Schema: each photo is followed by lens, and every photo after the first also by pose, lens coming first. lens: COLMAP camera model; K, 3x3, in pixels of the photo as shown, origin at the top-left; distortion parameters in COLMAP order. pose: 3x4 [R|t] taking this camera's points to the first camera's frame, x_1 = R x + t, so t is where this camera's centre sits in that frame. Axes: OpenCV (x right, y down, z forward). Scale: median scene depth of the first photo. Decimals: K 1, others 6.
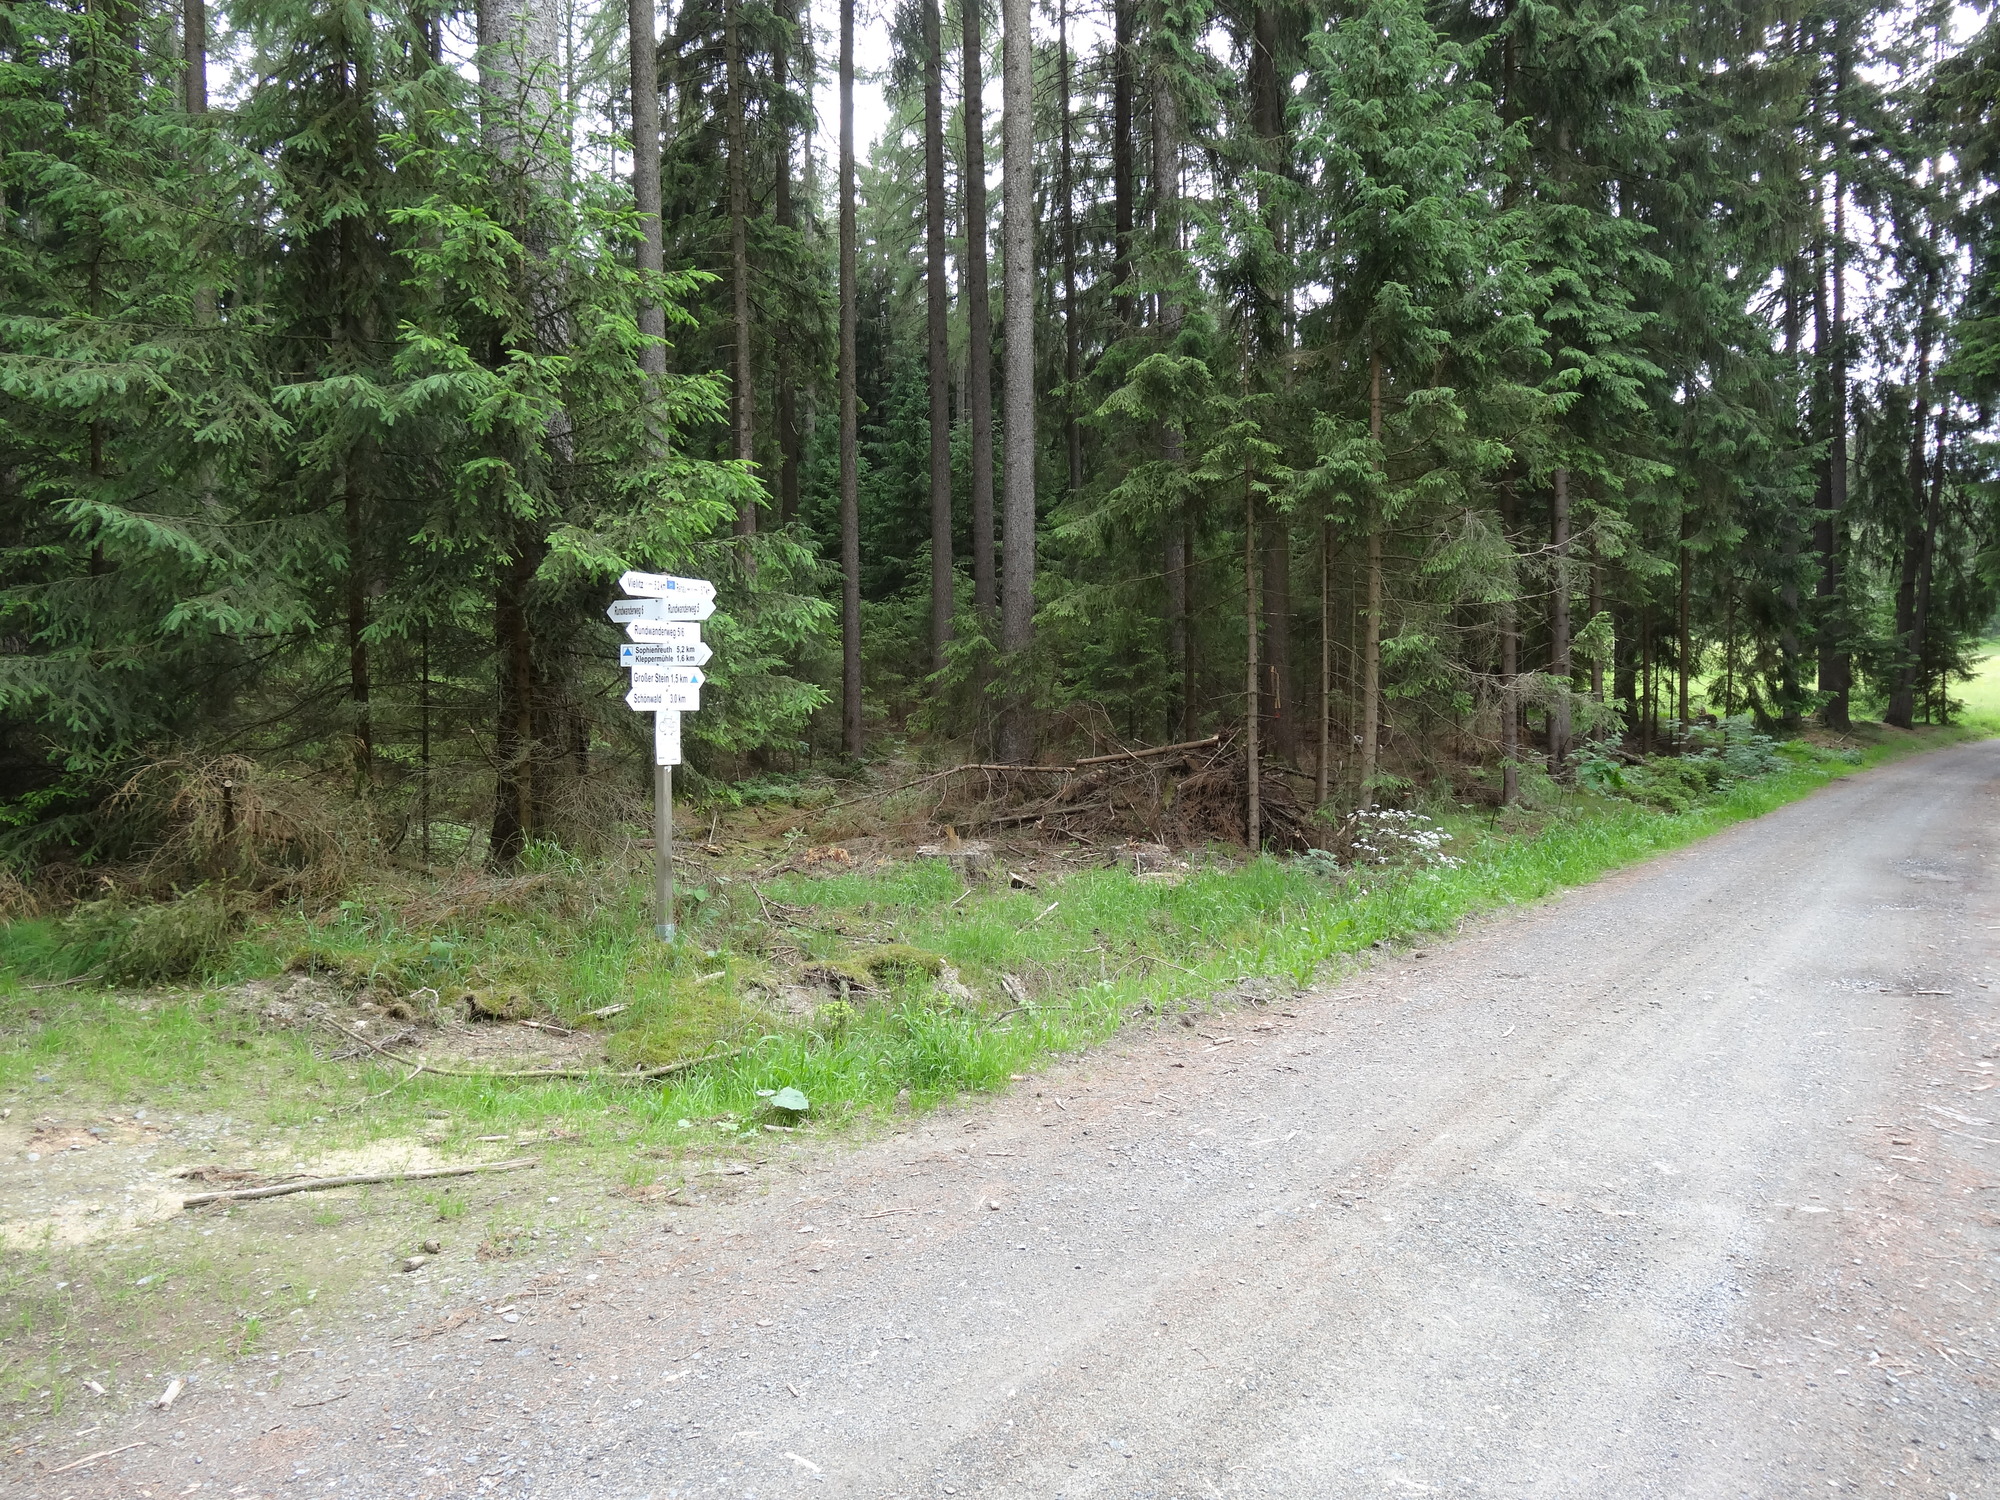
lens RADIAL K [[1466.6, 0, 996.0], [0, 1466.6, 747.0], [0, 0, 1]] dist [0.000155, 0.000445]
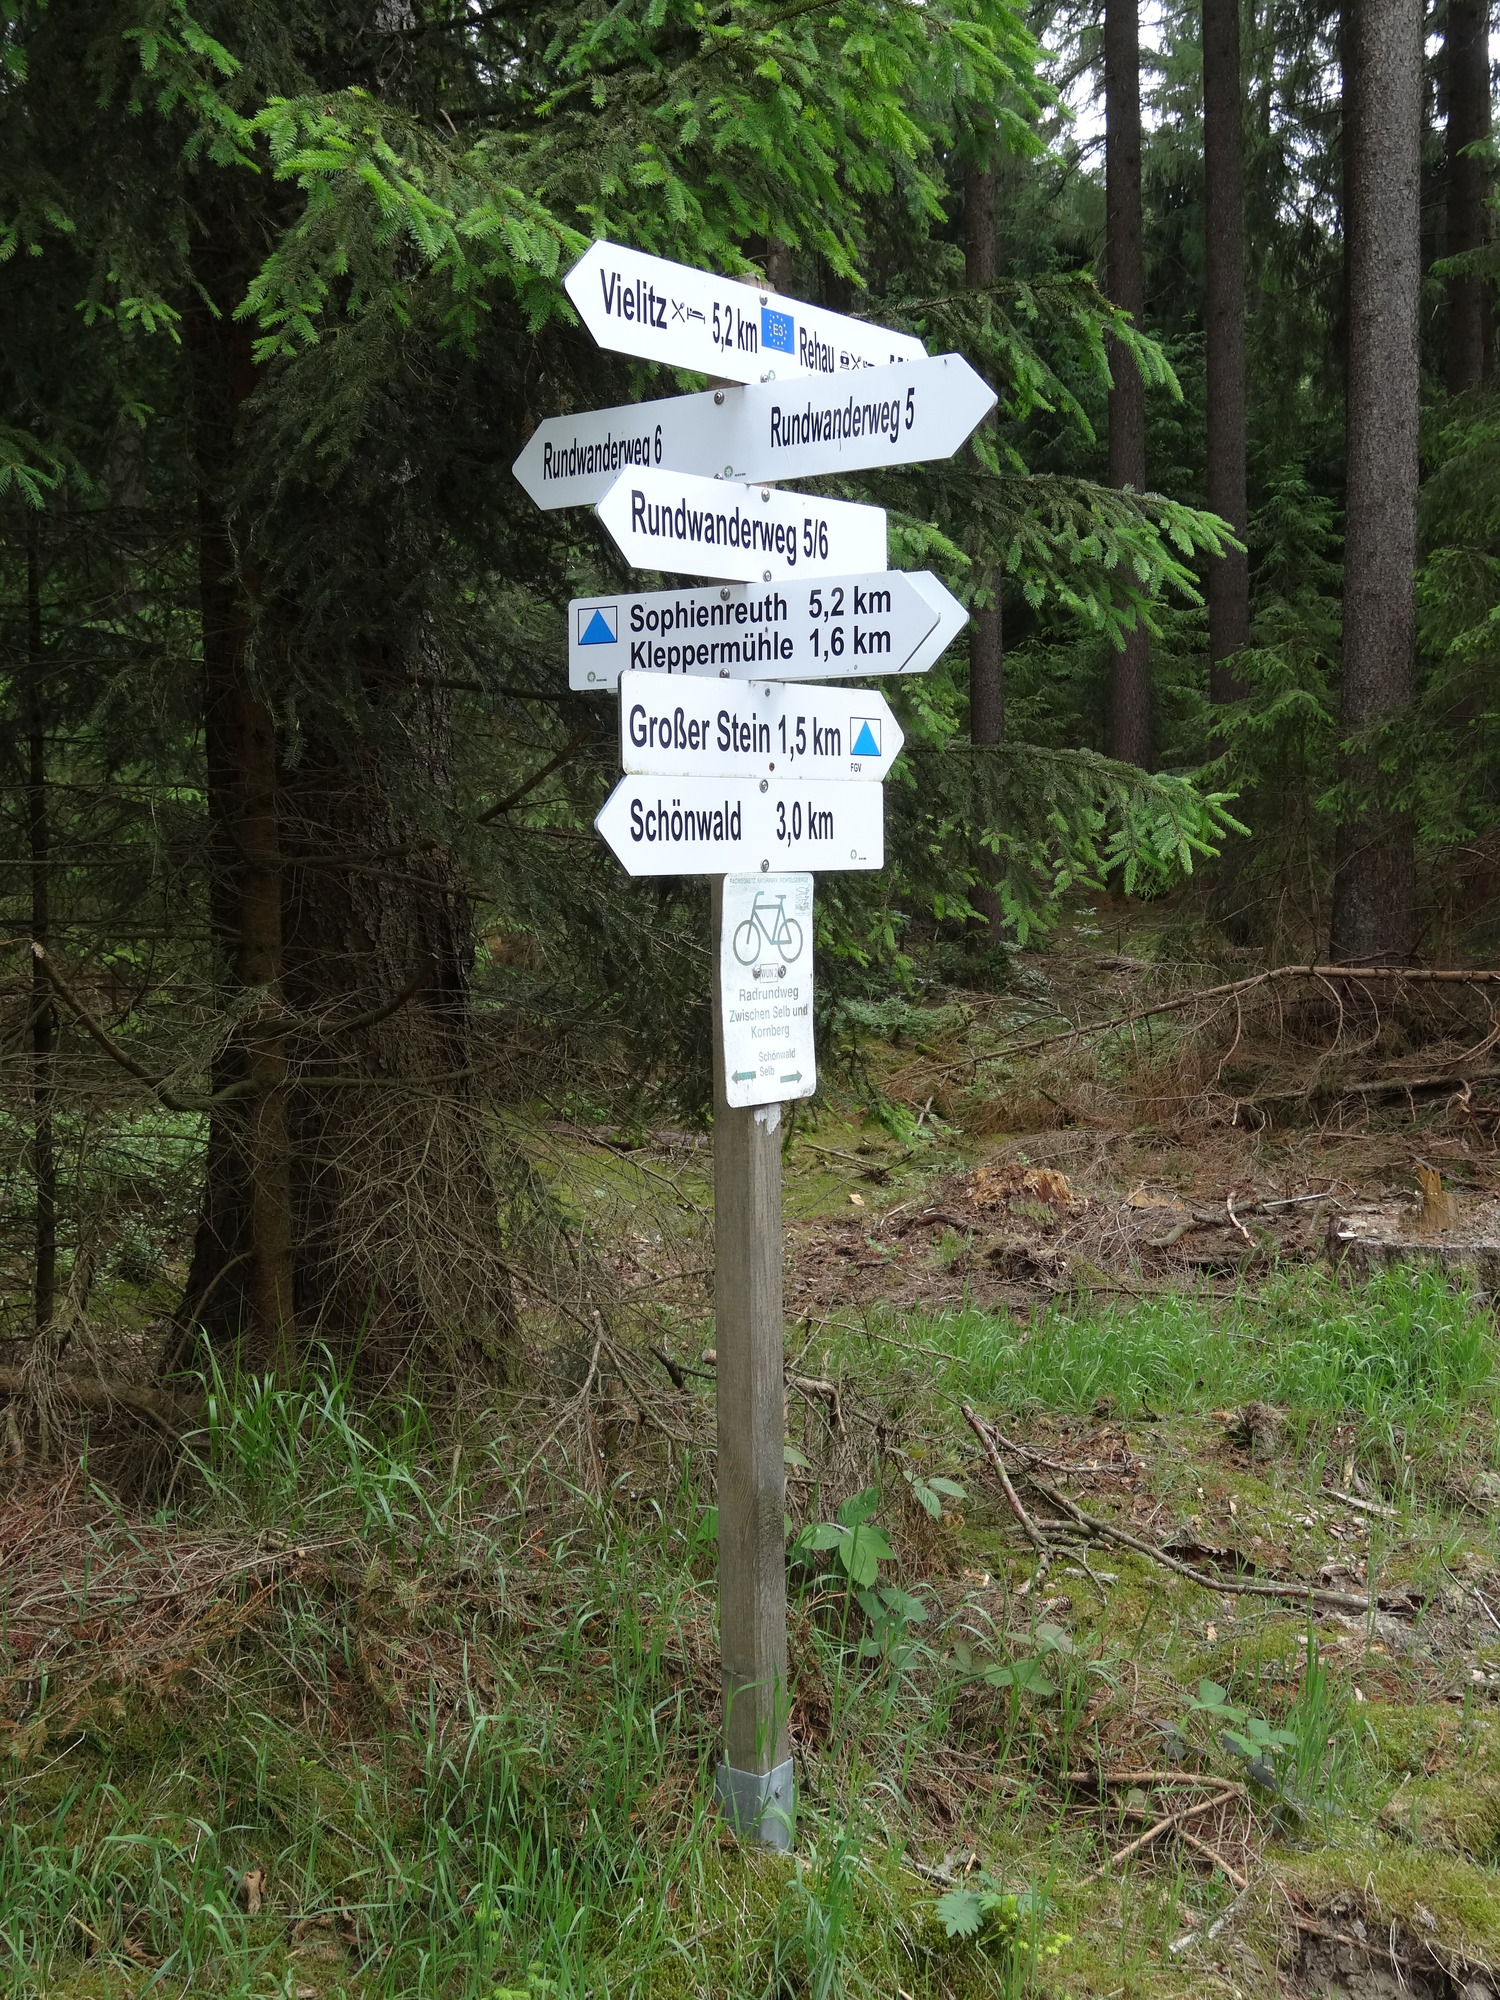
lens RADIAL K [[2256.0, 0, 750.9], [0, 2256.0, 998.6], [0, 0, 1]] dist [0.017502, 0.000000]
pose [[0.986770, 0.002730, -0.162104, -0.165602], [0.004083, 0.999123, 0.041675, -0.019394], [0.162076, -0.041786, 0.985893, 0.634020]]
